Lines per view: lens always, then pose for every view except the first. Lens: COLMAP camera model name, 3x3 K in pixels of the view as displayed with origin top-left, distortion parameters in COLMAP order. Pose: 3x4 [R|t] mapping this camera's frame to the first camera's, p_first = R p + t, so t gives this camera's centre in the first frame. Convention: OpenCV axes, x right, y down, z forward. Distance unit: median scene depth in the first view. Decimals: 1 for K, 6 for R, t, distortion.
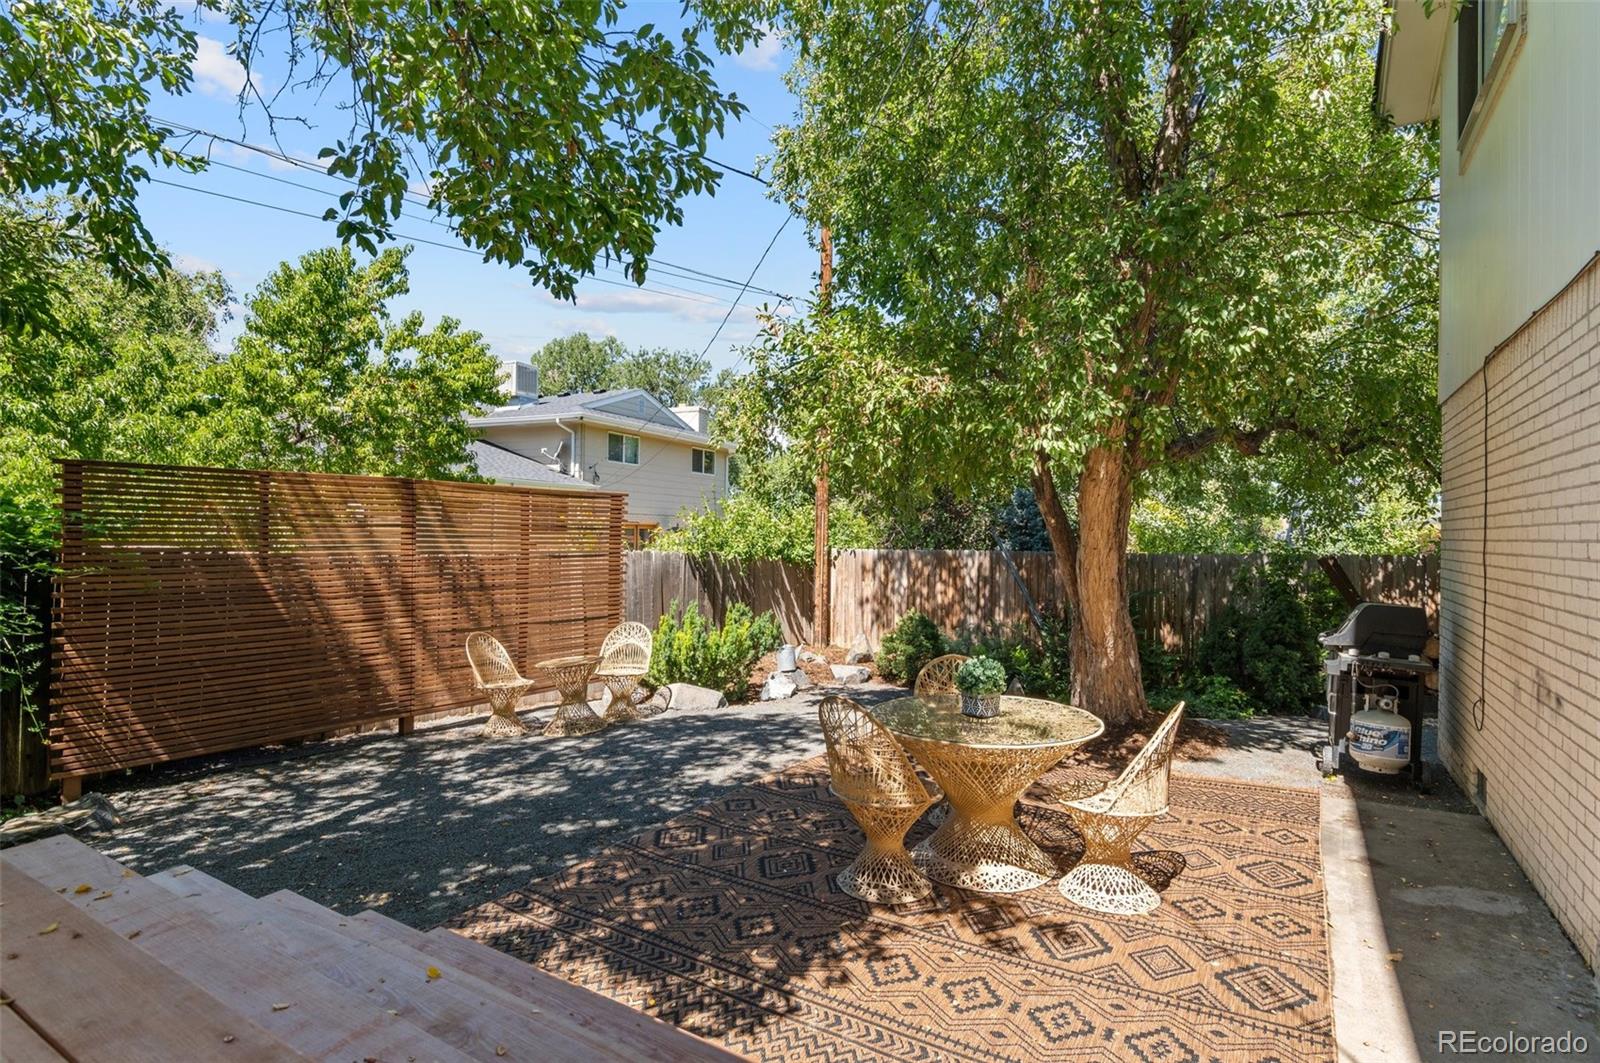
lens RADIAL K [[792.1, 0, 807.6], [0, 792.1, 530.7], [0, 0, 1]] dist [-0.002756, -0.004673]
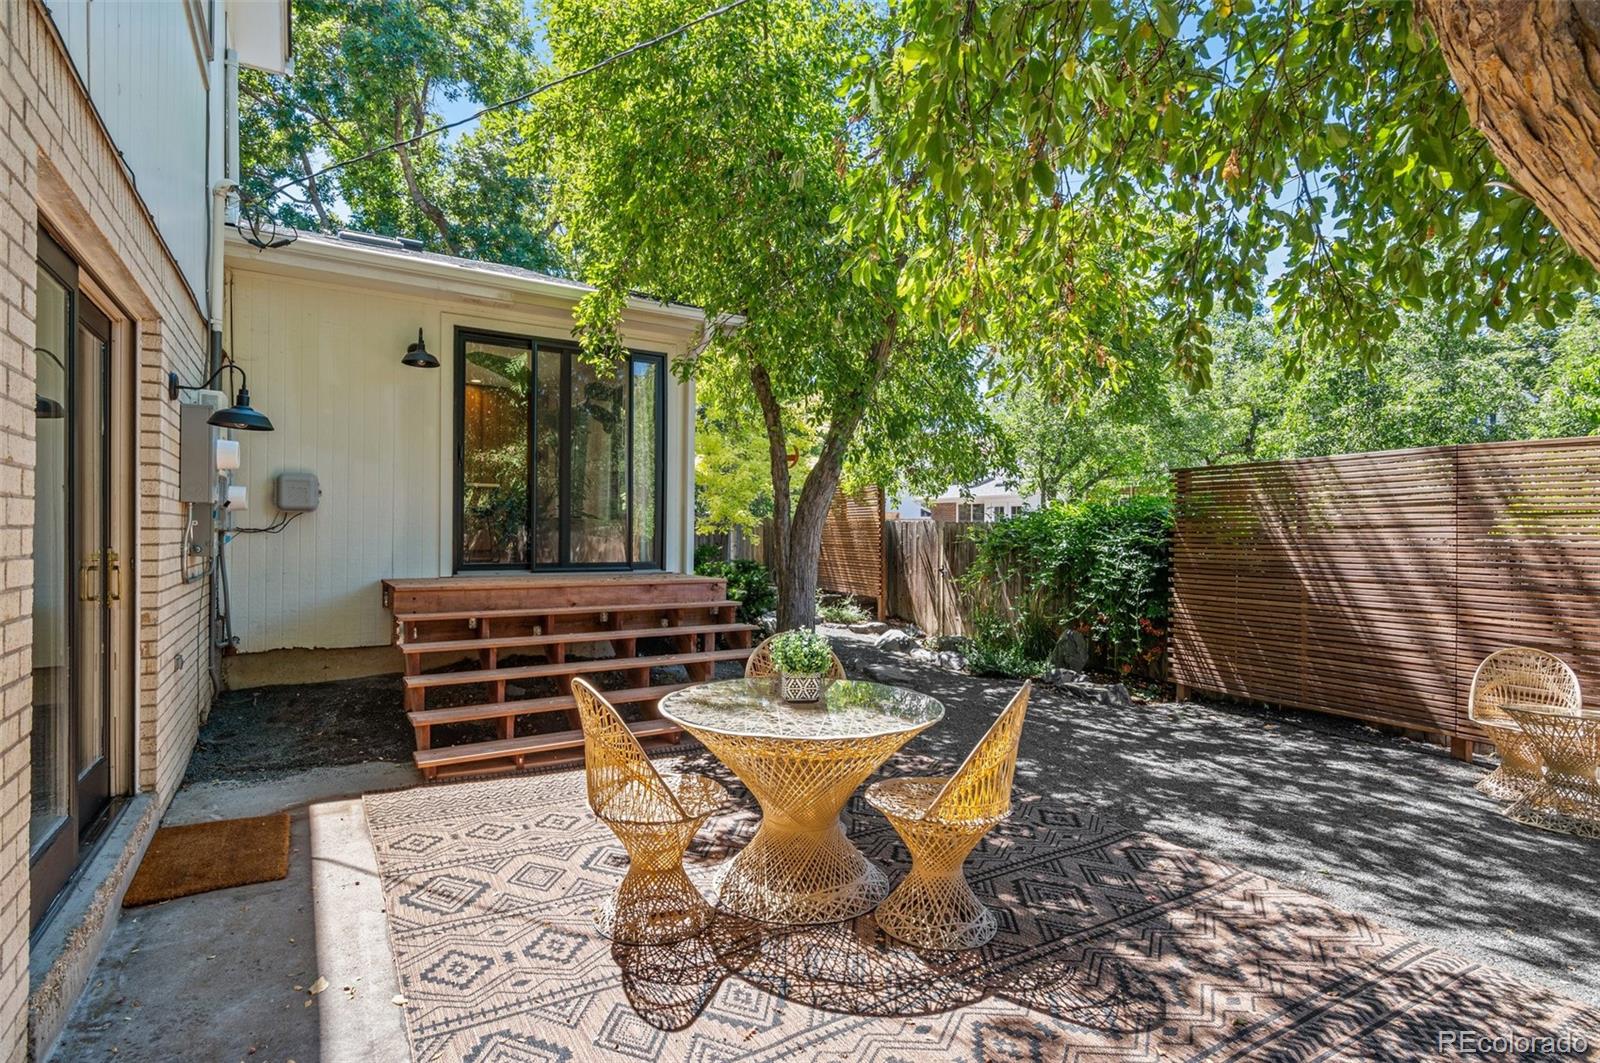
lens RADIAL K [[792.1, 0, 786.1], [0, 792.1, 534.0], [0, 0, 1]] dist [-0.002756, -0.004673]
pose [[-0.462557, -0.014412, -0.886472, 0.684751], [-0.009522, 0.999891, -0.011288, 0.053420], [0.886539, 0.003220, -0.462644, 0.985937]]
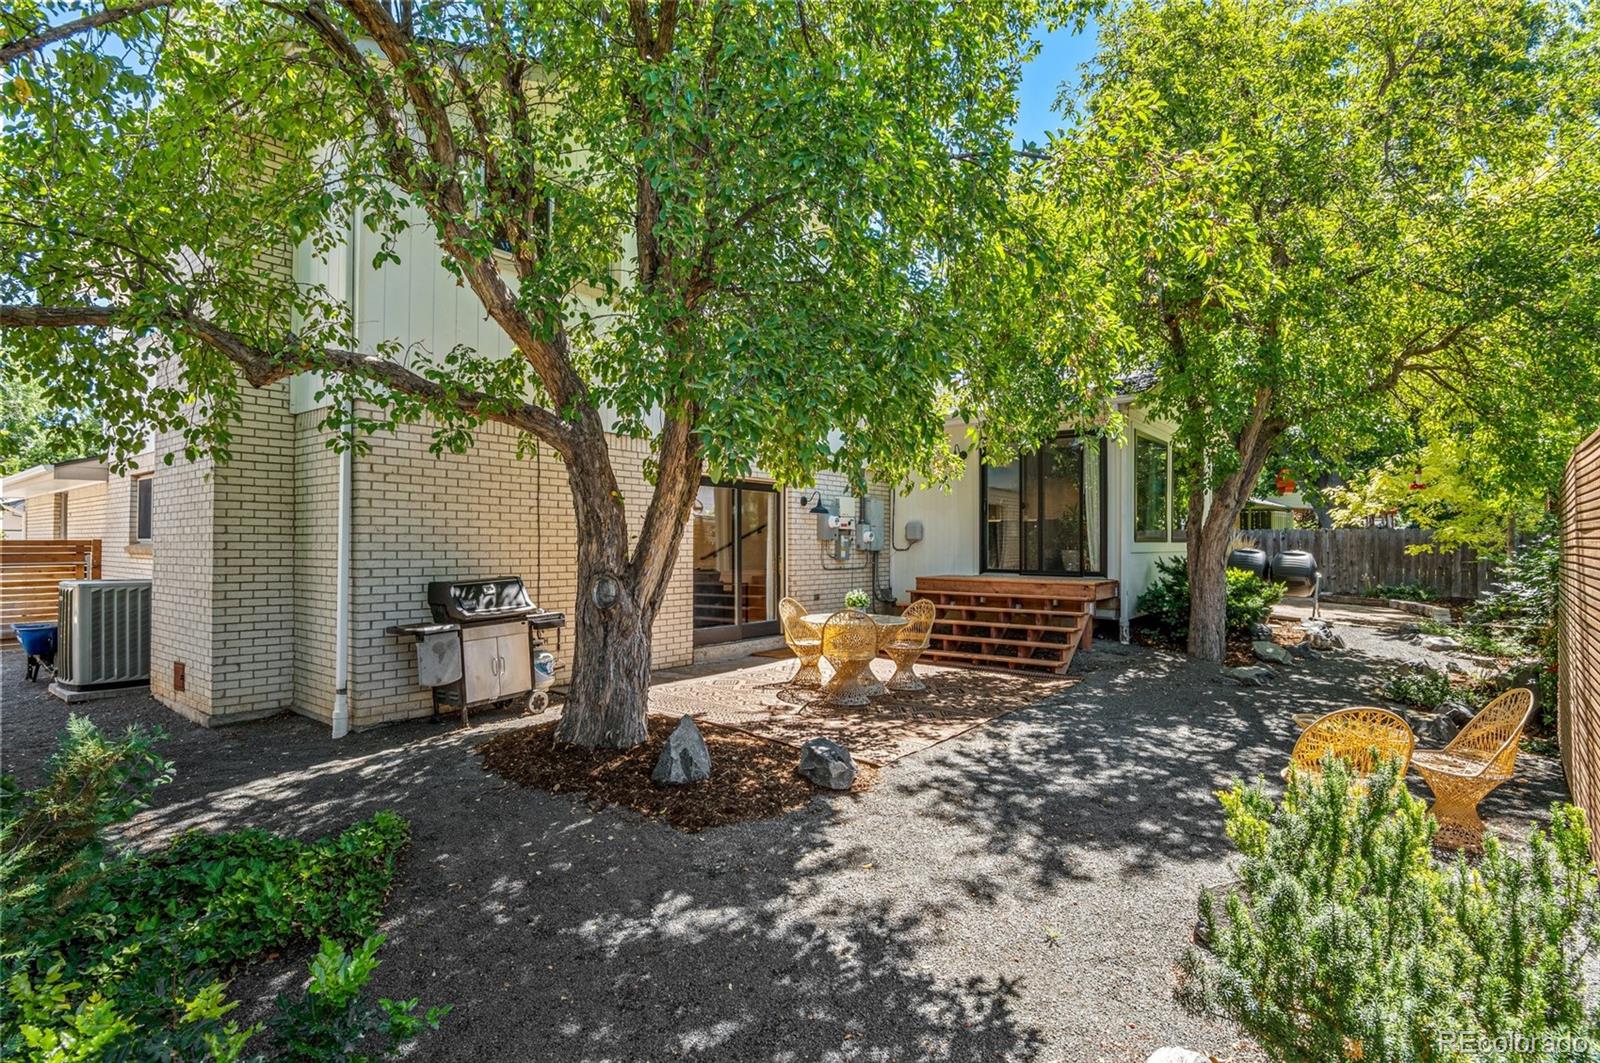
lens RADIAL K [[792.1, 0, 797.6], [0, 792.1, 537.3], [0, 0, 1]] dist [-0.002756, -0.004673]
pose [[-0.993782, -0.014629, 0.110377, 0.101579], [-0.015845, 0.999823, -0.010153, 0.033428], [-0.110209, -0.011838, -0.993838, 2.224870]]
